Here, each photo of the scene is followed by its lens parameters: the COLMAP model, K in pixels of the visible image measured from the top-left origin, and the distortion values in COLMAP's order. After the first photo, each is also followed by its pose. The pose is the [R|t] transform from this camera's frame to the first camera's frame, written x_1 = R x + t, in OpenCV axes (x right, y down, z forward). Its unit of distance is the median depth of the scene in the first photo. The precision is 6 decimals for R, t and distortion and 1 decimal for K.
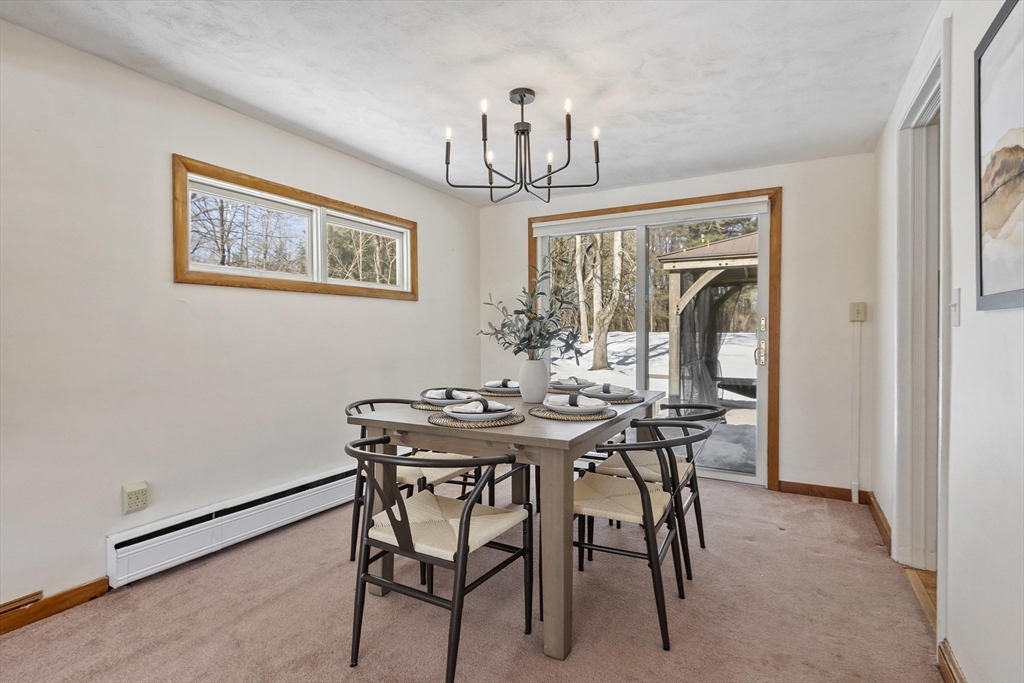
lens RADIAL K [[508.9, 0, 512.4], [0, 508.9, 342.4], [0, 0, 1]] dist [-0.003493, -0.000435]
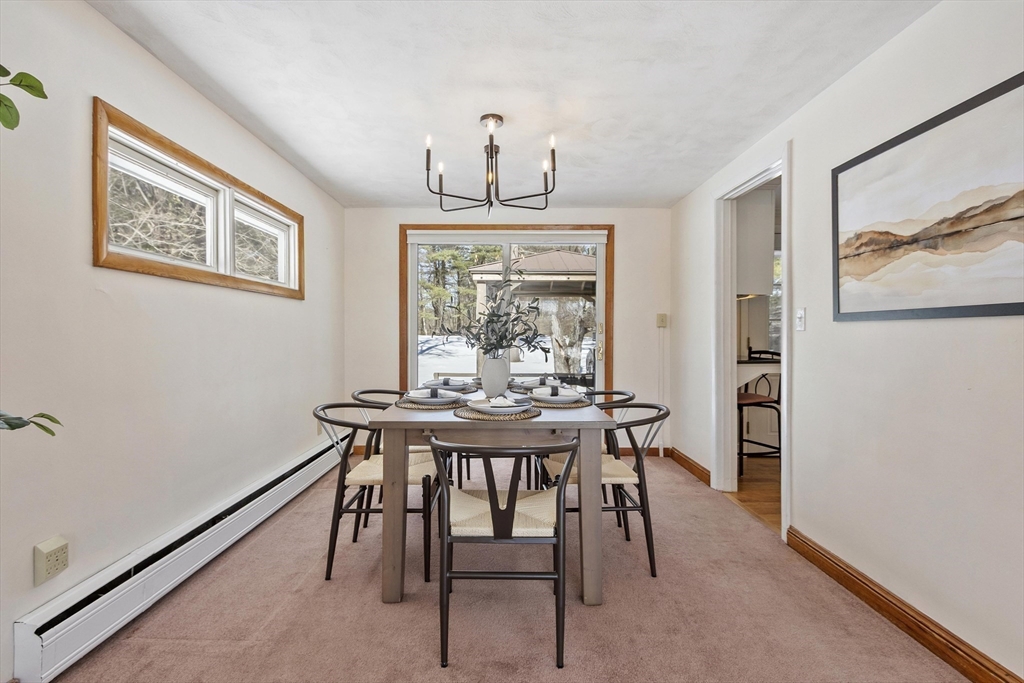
lens RADIAL K [[476.7, 0, 510.2], [0, 476.7, 337.9], [0, 0, 1]] dist [-0.005532, -0.000996]
pose [[0.871850, 0.000106, 0.489773, -0.455435], [0.006709, 0.999904, -0.012158, 0.002906], [-0.489727, 0.013886, 0.871765, 0.079595]]
